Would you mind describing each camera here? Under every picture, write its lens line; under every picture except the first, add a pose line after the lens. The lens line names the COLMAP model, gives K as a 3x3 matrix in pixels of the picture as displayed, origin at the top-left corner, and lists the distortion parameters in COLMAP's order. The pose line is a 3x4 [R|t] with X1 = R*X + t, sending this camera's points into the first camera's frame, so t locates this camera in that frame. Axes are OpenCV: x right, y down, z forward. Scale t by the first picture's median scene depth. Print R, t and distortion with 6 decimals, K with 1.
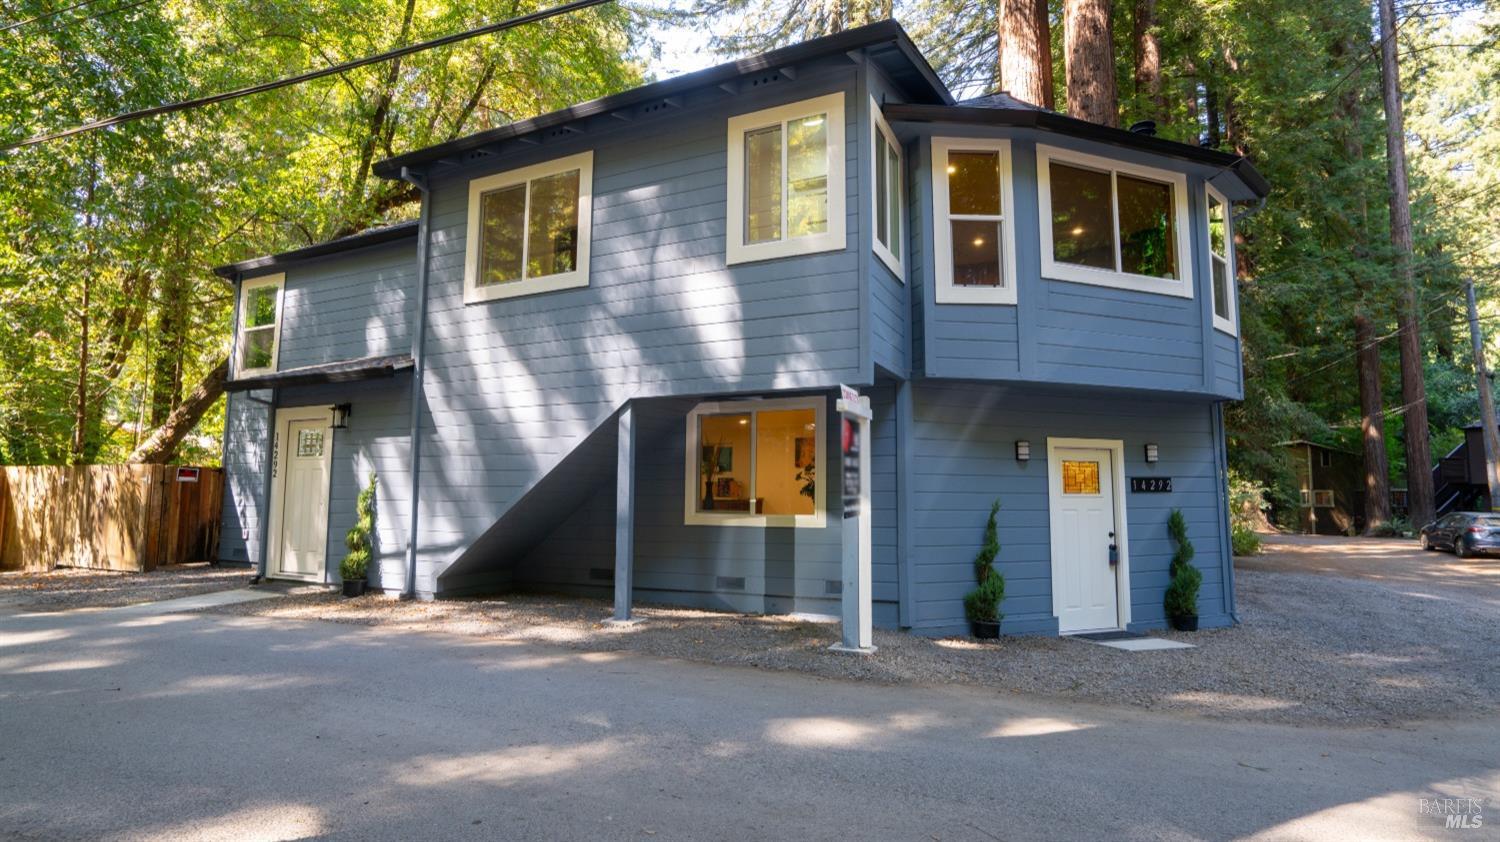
lens RADIAL K [[736.2, 0, 750.0], [0, 736.2, 421.0], [0, 0, 1]] dist [-0.064048, 0.035524]
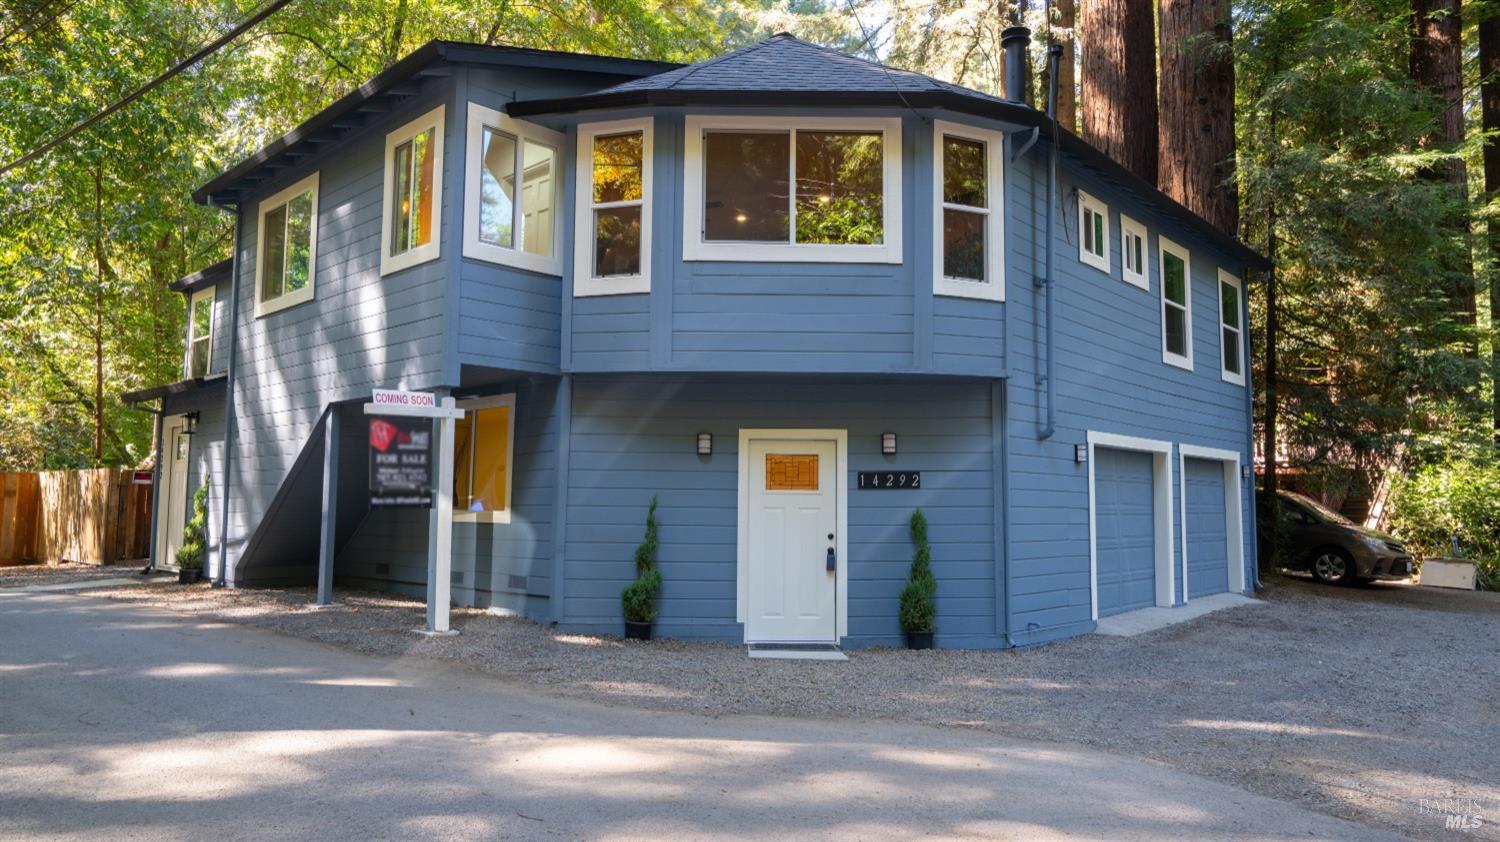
lens RADIAL K [[977.3, 0, 750.0], [0, 977.3, 421.0], [0, 0, 1]] dist [-0.022256, -0.001056]
pose [[0.951196, -0.025696, -0.307517, 0.788677], [0.031181, 0.999430, 0.012936, -0.002928], [0.307009, -0.021894, 0.951455, -0.166472]]
